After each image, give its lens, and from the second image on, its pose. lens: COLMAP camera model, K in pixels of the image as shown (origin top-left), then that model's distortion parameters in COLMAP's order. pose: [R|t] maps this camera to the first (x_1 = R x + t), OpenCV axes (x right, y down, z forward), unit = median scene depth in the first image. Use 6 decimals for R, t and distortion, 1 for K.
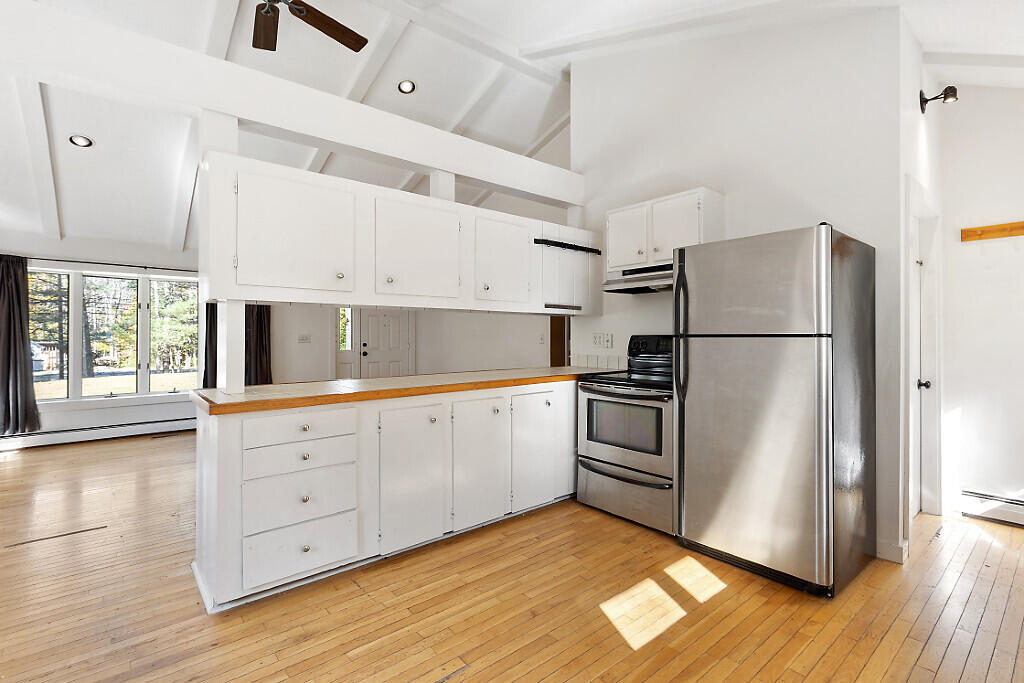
lens RADIAL K [[475.5, 0, 509.6], [0, 475.5, 329.7], [0, 0, 1]] dist [0.000706, -0.000351]
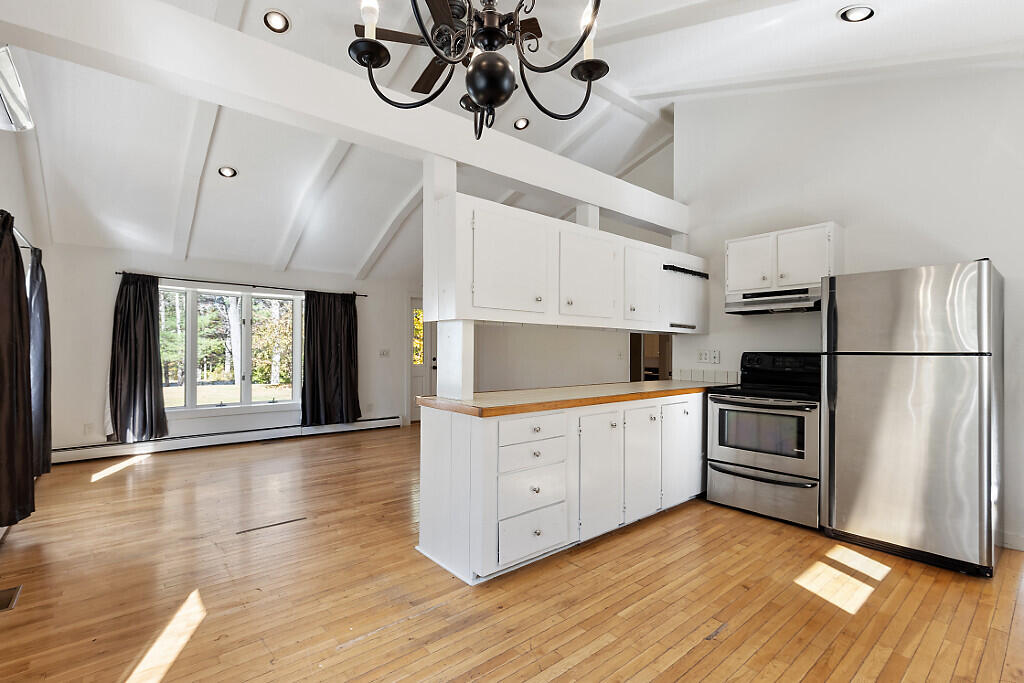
lens RADIAL K [[468.4, 0, 500.7], [0, 468.4, 345.6], [0, 0, 1]] dist [-0.000349, 0.000053]
pose [[0.999974, 0.007139, -0.001167, -0.378777], [-0.007139, 0.999975, 0.000021, -0.000111], [0.001167, -0.000013, 0.999999, -0.112085]]
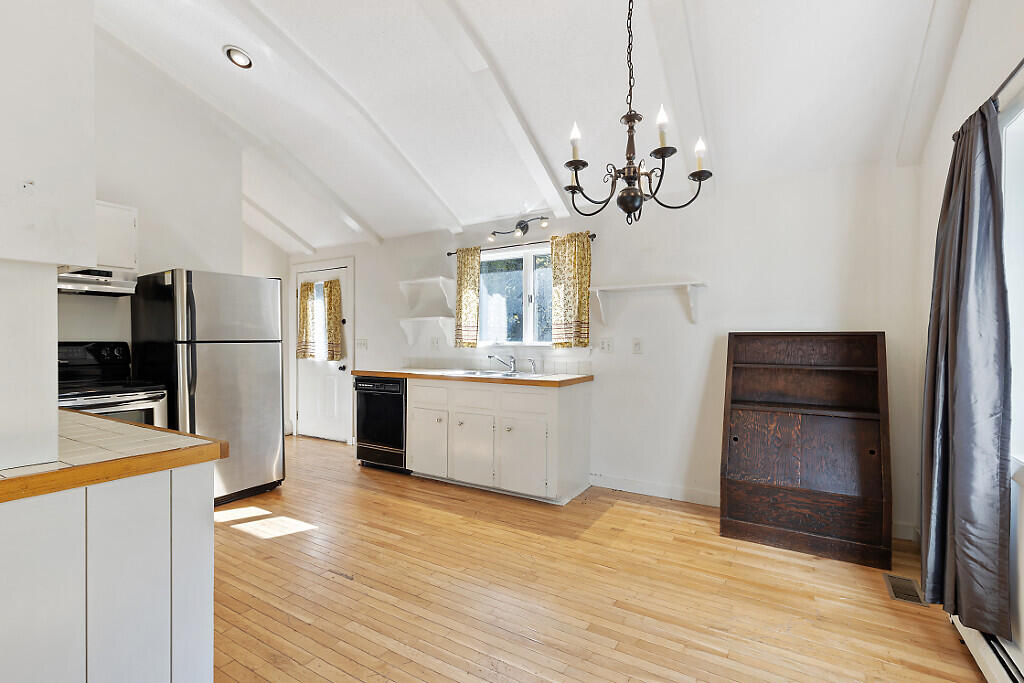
lens RADIAL K [[468.4, 0, 500.7], [0, 468.4, 345.6], [0, 0, 1]] dist [-0.000349, 0.000053]
pose [[-0.321550, -0.008803, 0.946852, -0.905334], [-0.006647, 0.999953, 0.007040, 0.007197], [-0.946869, -0.004030, -0.321593, 0.550461]]
